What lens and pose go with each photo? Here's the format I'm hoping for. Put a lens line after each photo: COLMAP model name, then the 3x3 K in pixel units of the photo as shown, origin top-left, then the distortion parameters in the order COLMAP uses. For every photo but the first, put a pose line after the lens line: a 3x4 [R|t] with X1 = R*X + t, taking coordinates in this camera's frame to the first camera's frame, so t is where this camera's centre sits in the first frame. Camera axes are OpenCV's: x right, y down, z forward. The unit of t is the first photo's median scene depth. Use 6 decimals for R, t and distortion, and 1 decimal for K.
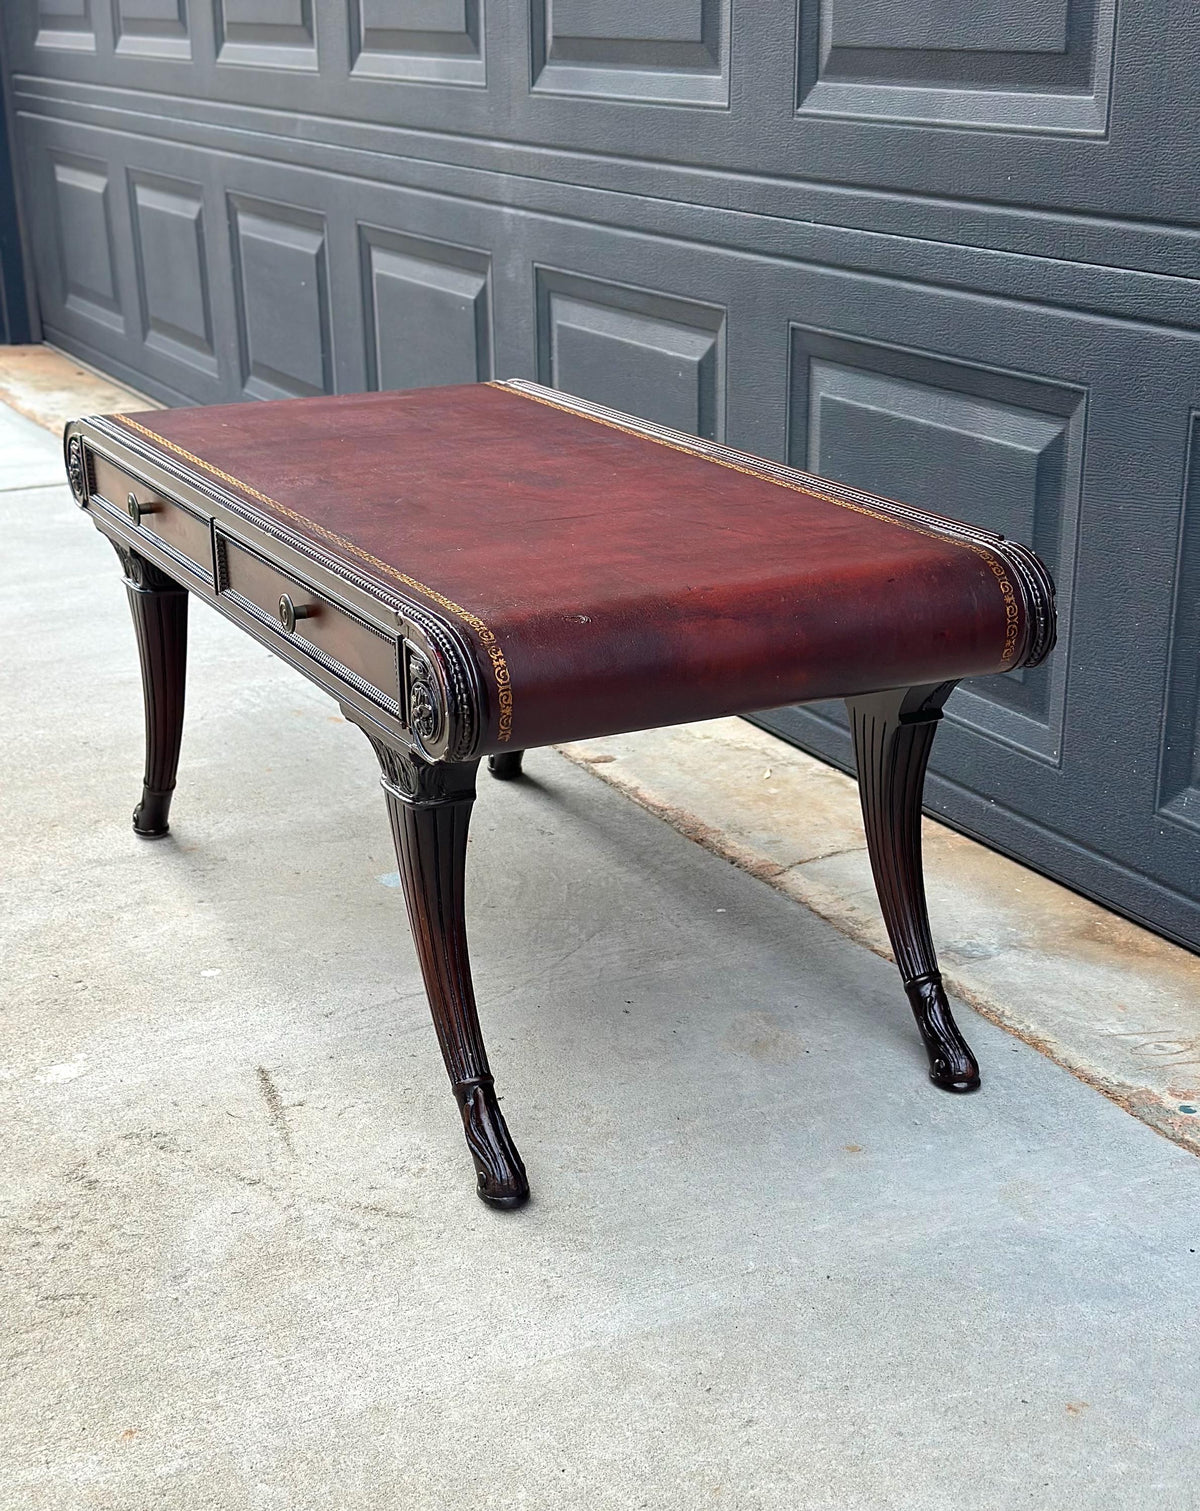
lens RADIAL K [[2345.0, 0, 630.5], [0, 2345.0, 845.0], [0, 0, 1]] dist [0.177504, -0.191604]
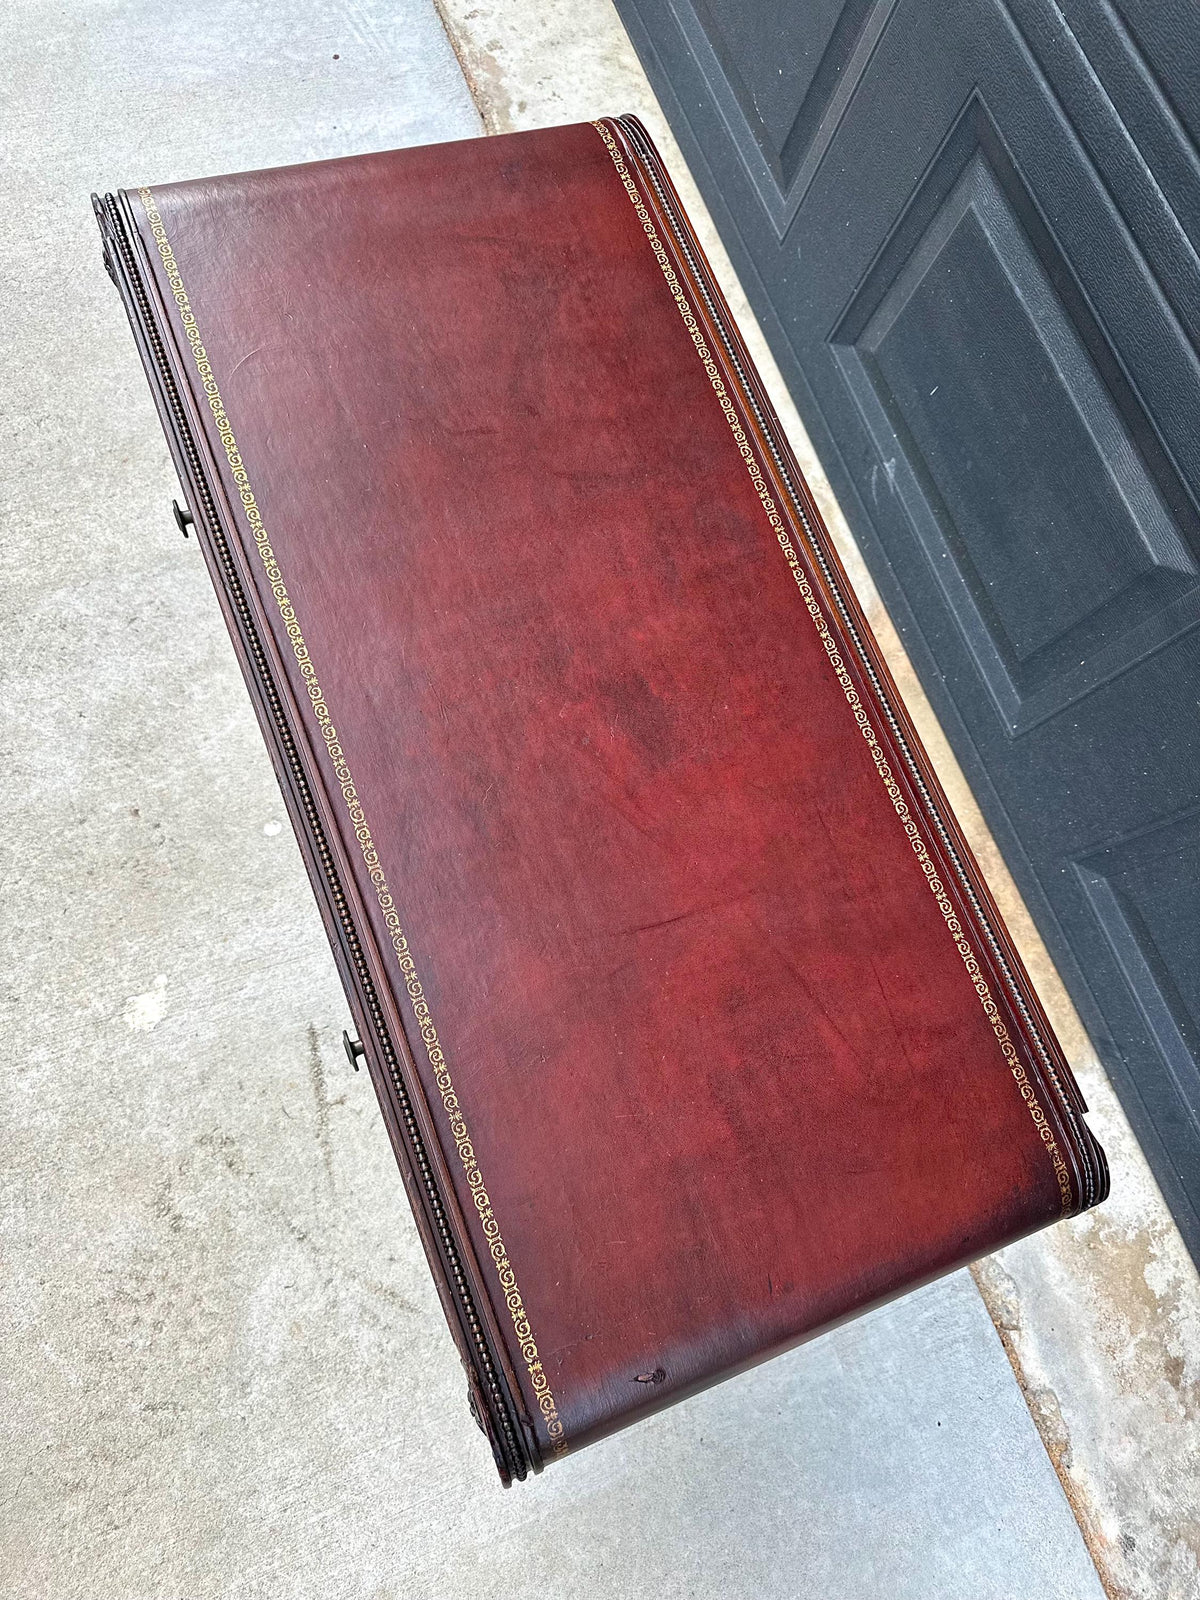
lens RADIAL K [[1146.8, 0, 600.0], [0, 1146.8, 800.0], [0, 0, 1]] dist [-0.004000, -0.007001]
pose [[0.975279, 0.145570, 0.166254, -0.123879], [-0.220308, 0.582024, 0.782759, -0.477025], [0.017182, -0.800036, 0.599706, 0.725929]]
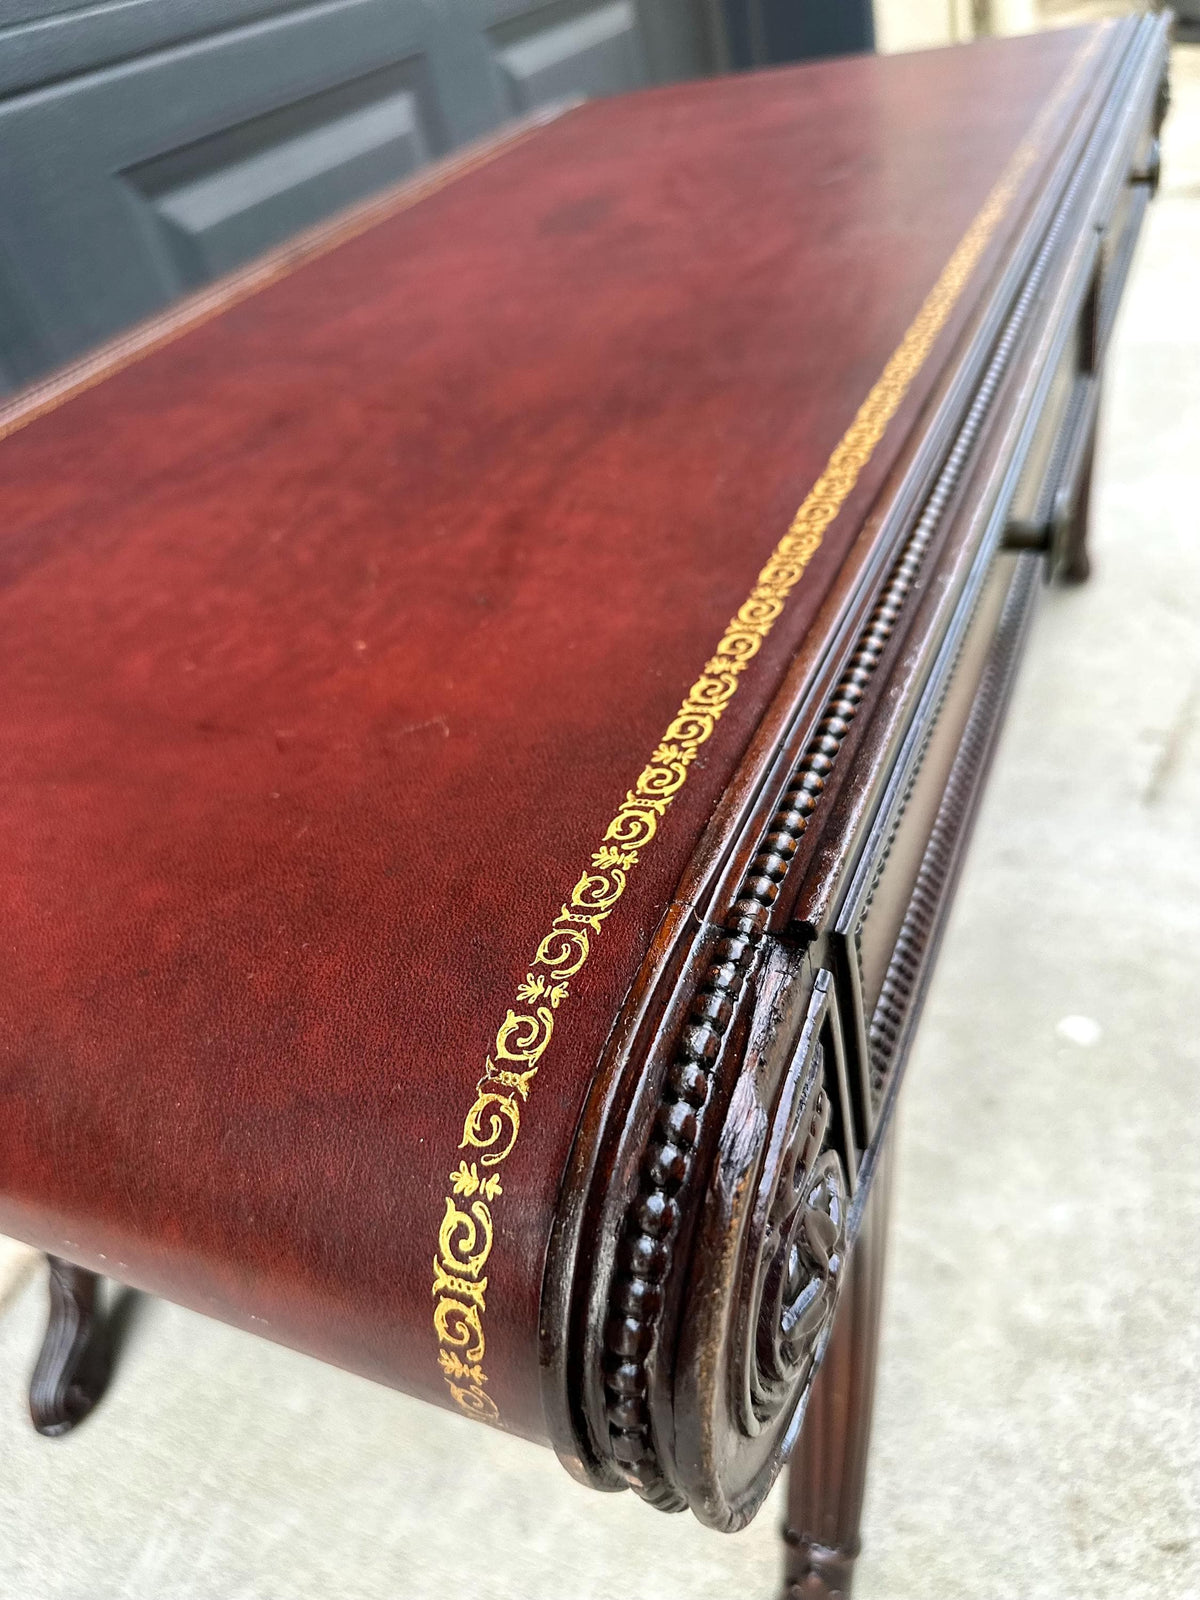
lens RADIAL K [[1225.0, 0, 600.0], [0, 1225.0, 800.0], [0, 0, 1]] dist [-0.045647, -0.000376]
pose [[-0.631828, -0.350207, 0.691483, -0.328793], [0.444768, 0.566819, 0.693468, -0.293756], [-0.634803, 0.745701, -0.202371, 1.195702]]
